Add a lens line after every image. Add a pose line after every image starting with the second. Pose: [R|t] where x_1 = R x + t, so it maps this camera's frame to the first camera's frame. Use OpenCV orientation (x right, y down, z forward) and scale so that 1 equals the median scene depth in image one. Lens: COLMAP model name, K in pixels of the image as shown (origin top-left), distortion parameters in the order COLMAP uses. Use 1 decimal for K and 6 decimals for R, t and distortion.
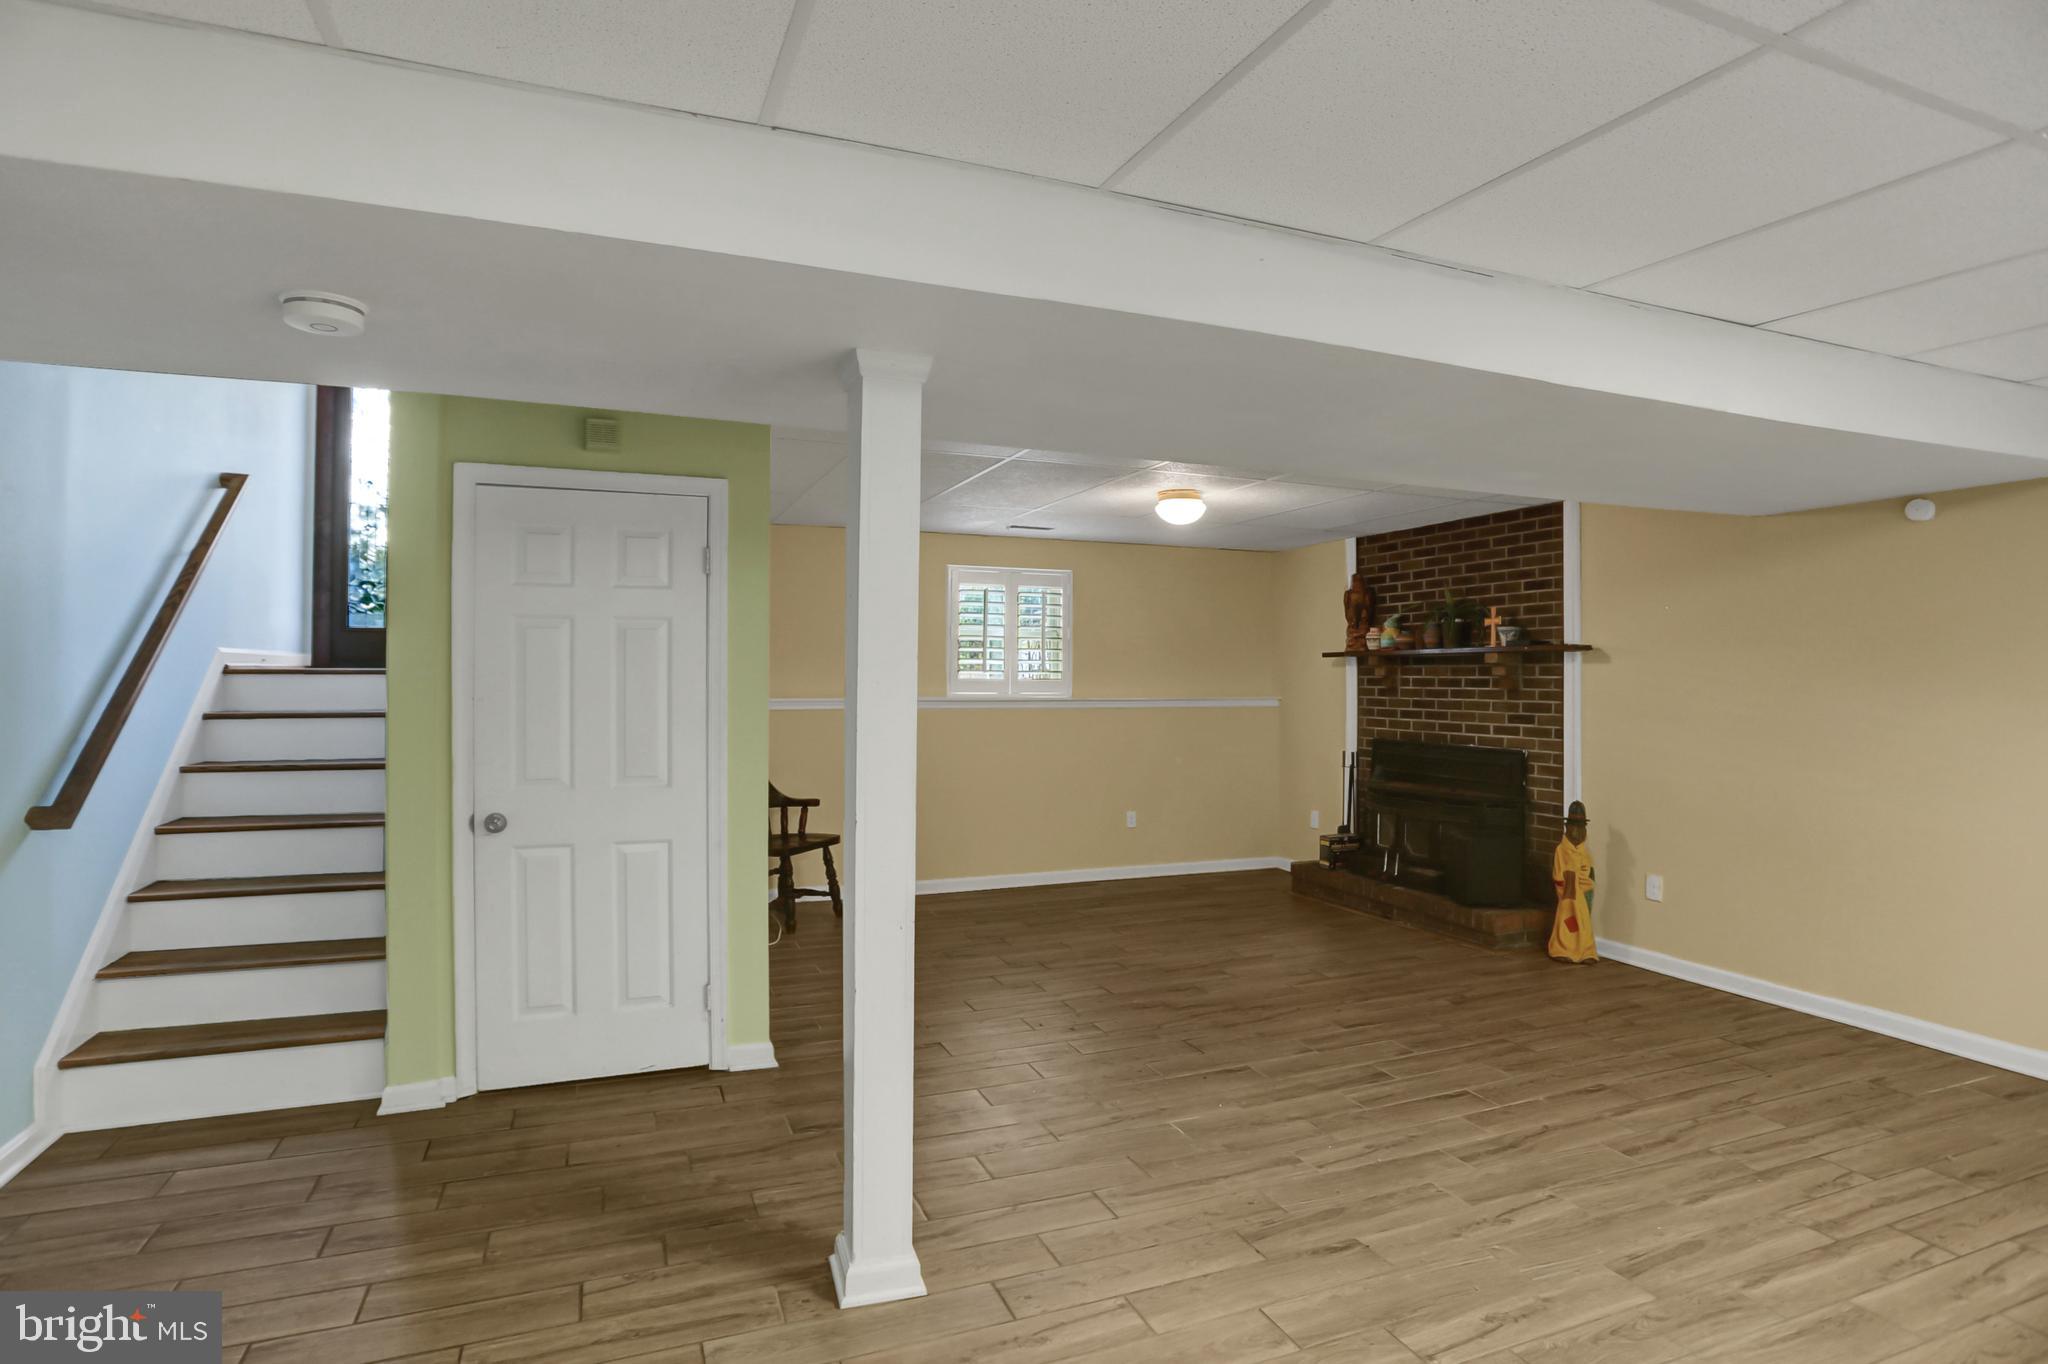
lens RADIAL K [[1059.7, 0, 1056.8], [0, 1059.7, 676.6], [0, 0, 1]] dist [-0.076744, 0.034429]
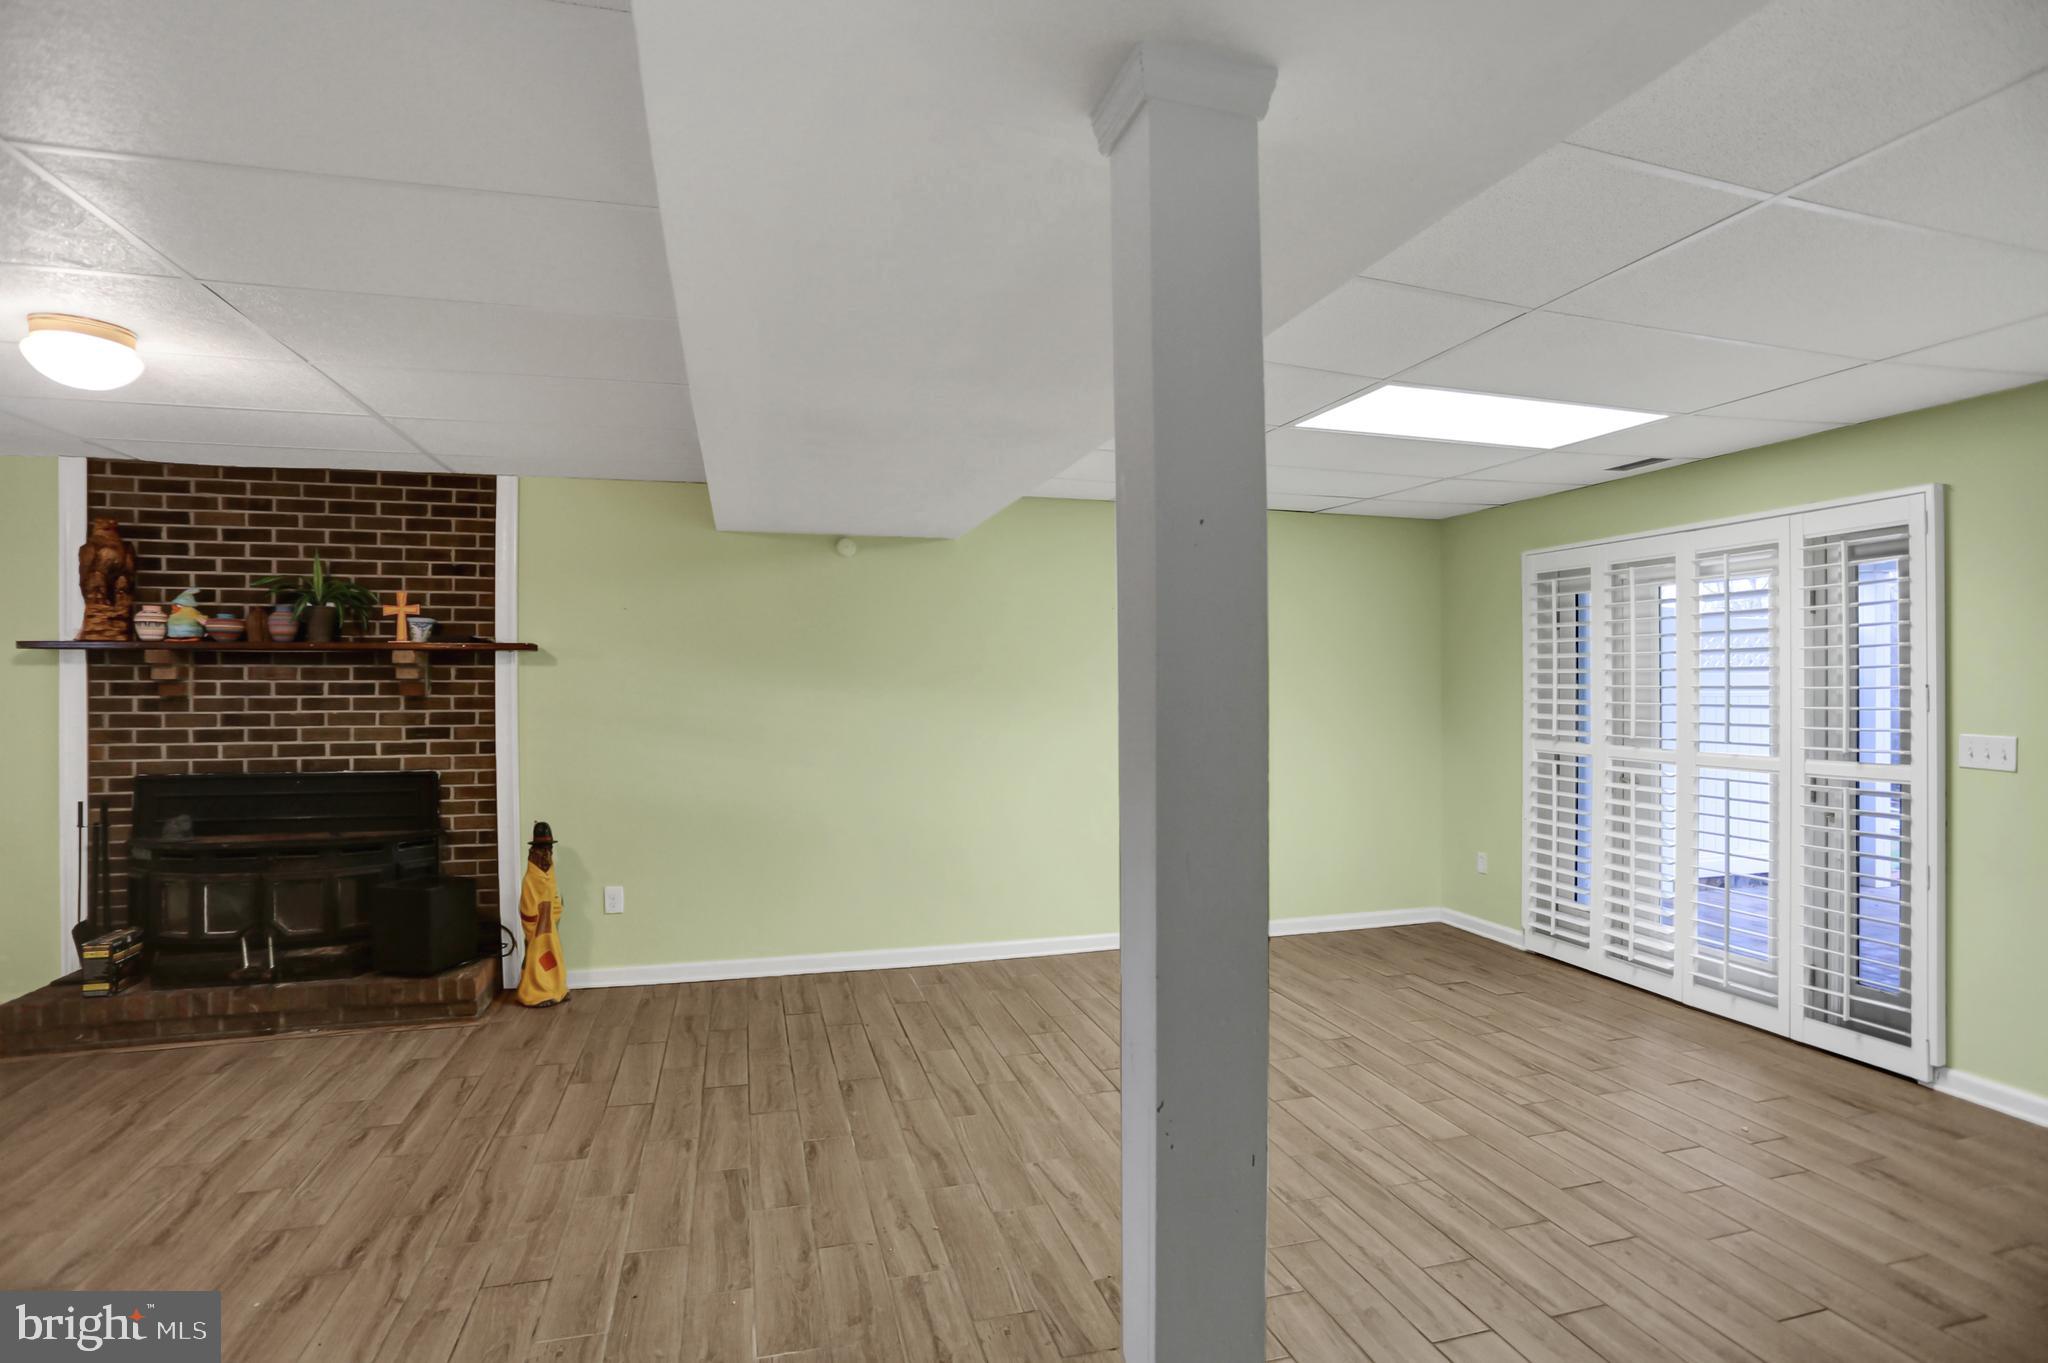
lens RADIAL K [[1059.7, 0, 1056.8], [0, 1059.7, 676.1], [0, 0, 1]] dist [-0.076744, 0.034429]
pose [[0.105411, 0.000280, 0.994429, -0.314476], [0.000350, 1.000000, -0.000318, -0.003053], [-0.994429, 0.000382, 0.105411, 0.449086]]
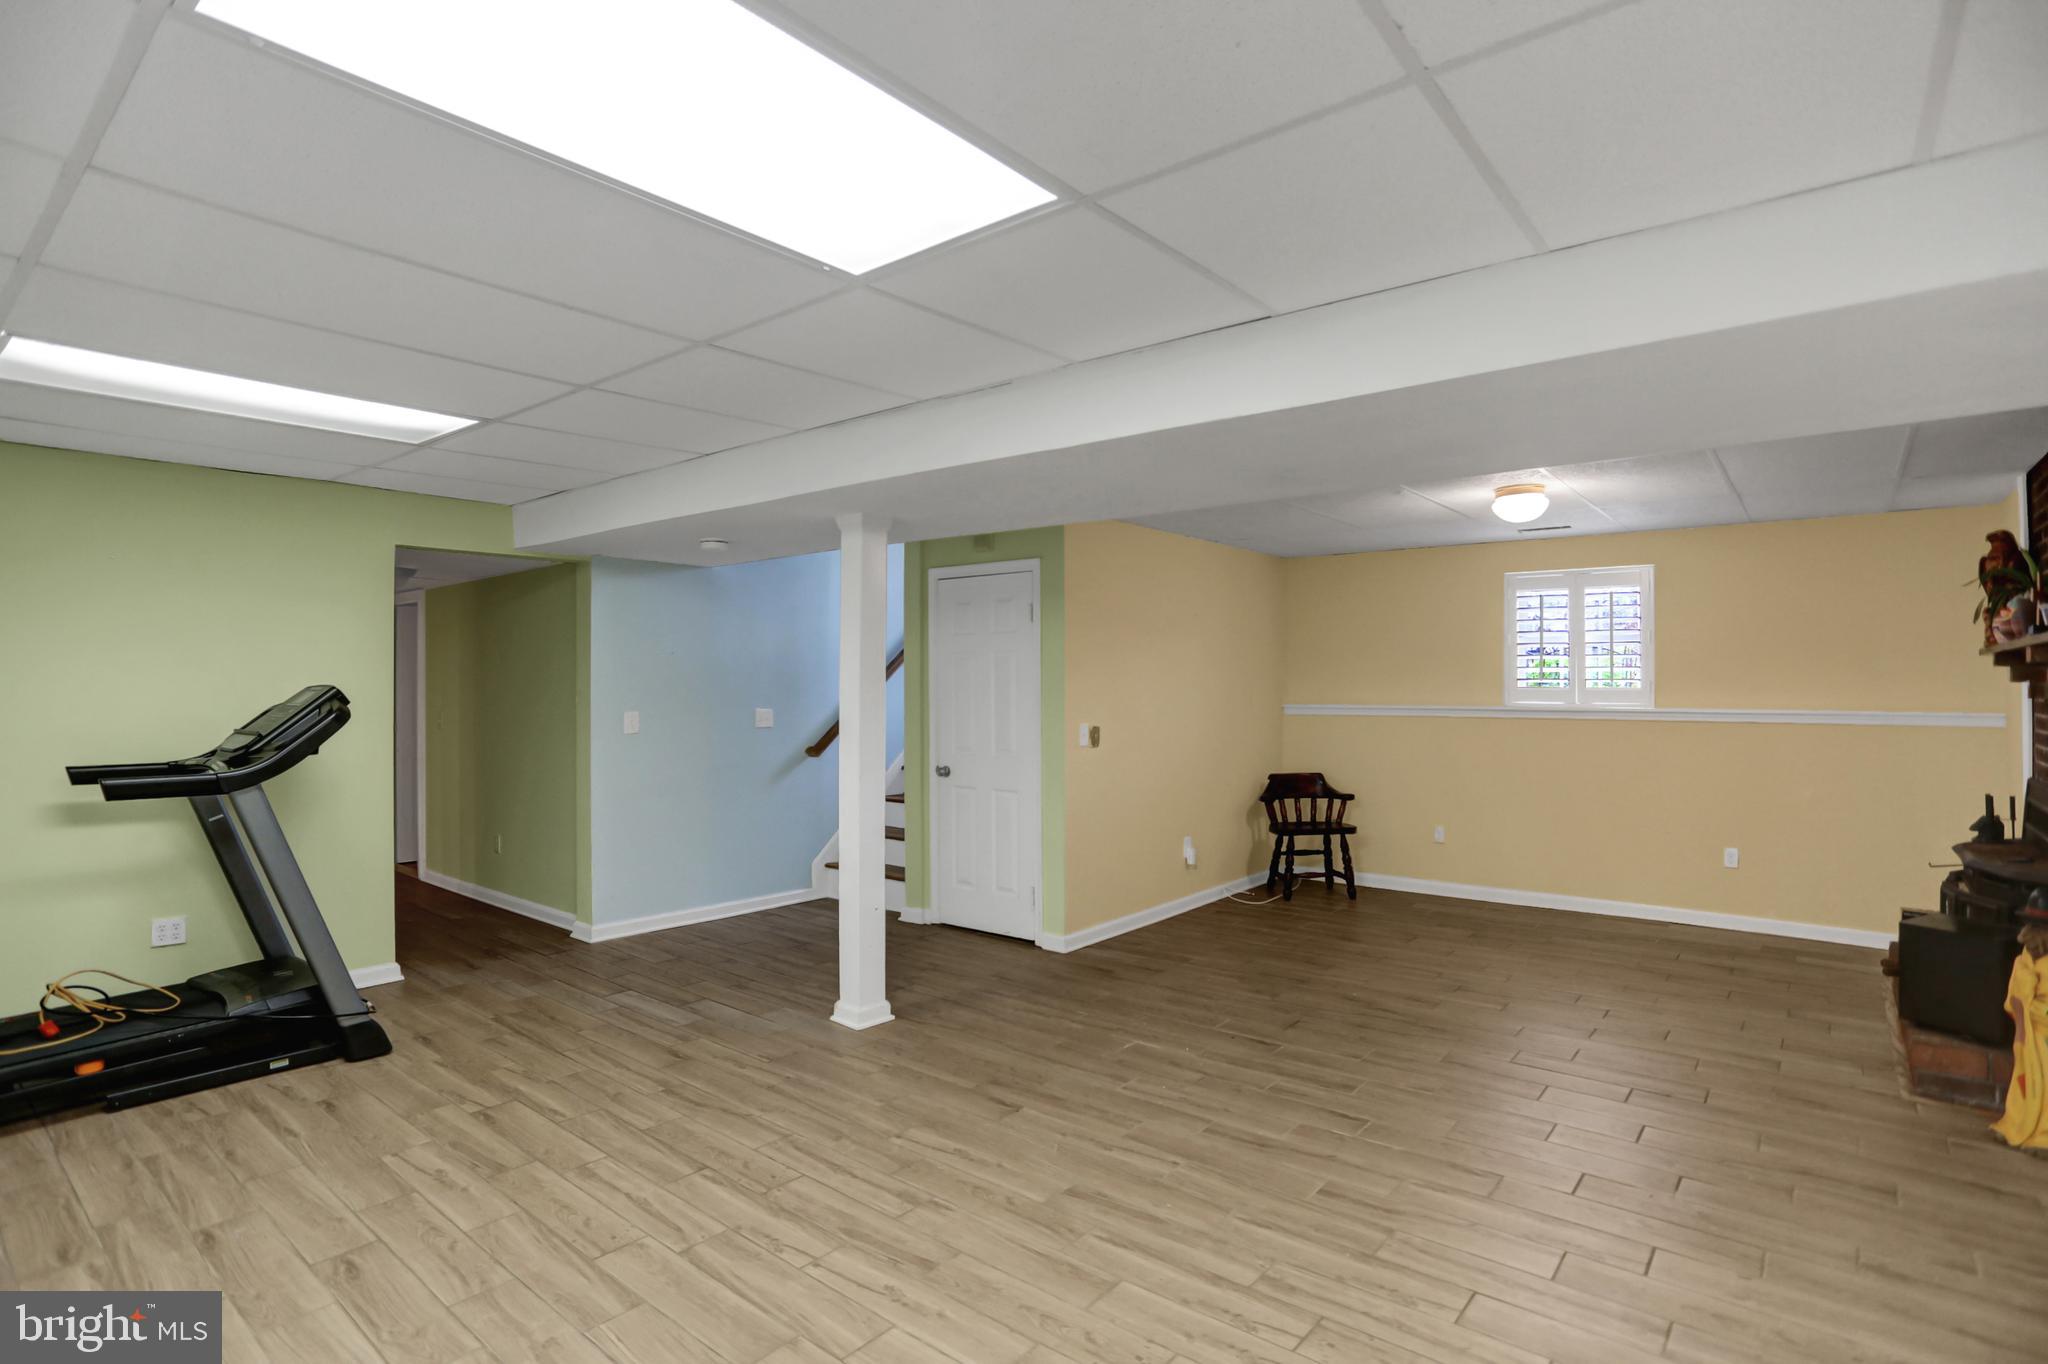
lens RADIAL K [[1149.8, 0, 1062.6], [0, 1149.8, 679.7], [0, 0, 1]] dist [-0.085305, 0.050483]
pose [[0.453616, -0.006223, -0.891175, 0.784195], [0.004285, 0.999979, -0.004802, -0.002266], [0.891187, -0.001640, 0.453634, 0.180202]]
